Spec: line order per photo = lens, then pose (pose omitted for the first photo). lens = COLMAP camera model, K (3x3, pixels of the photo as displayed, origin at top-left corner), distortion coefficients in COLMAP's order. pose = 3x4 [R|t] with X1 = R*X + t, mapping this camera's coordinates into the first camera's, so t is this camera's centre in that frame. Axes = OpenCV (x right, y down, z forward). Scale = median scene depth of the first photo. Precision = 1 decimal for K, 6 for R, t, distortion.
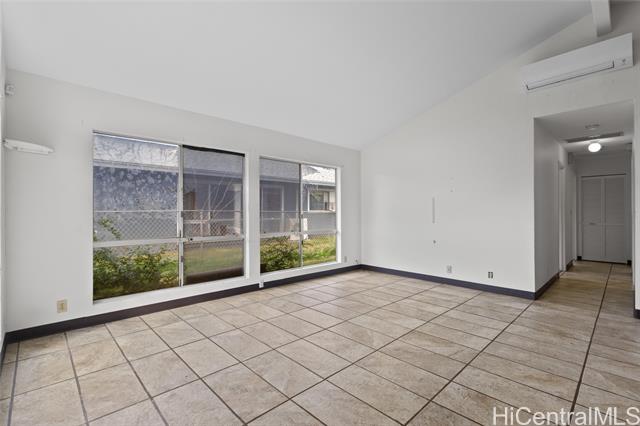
lens RADIAL K [[293.5, 0, 320.0], [0, 293.5, 213.0], [0, 0, 1]] dist [0.016880, -0.000045]
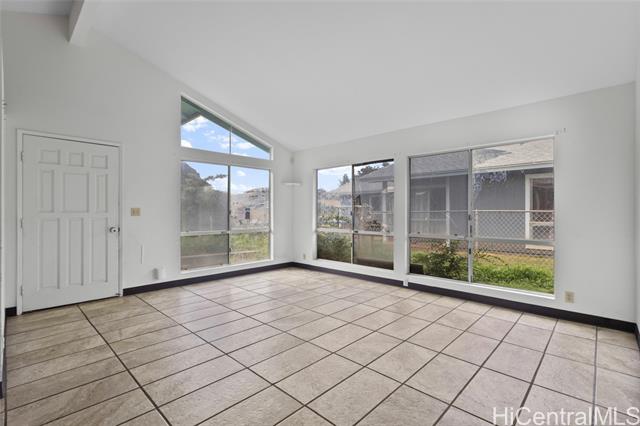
lens RADIAL K [[293.5, 0, 320.0], [0, 293.5, 213.0], [0, 0, 1]] dist [0.016880, -0.000045]
pose [[0.044926, -0.000640, -0.998990, 0.832437], [-0.000568, 1.000000, -0.000667, 0.001689], [0.998990, 0.000597, 0.044925, 0.681535]]
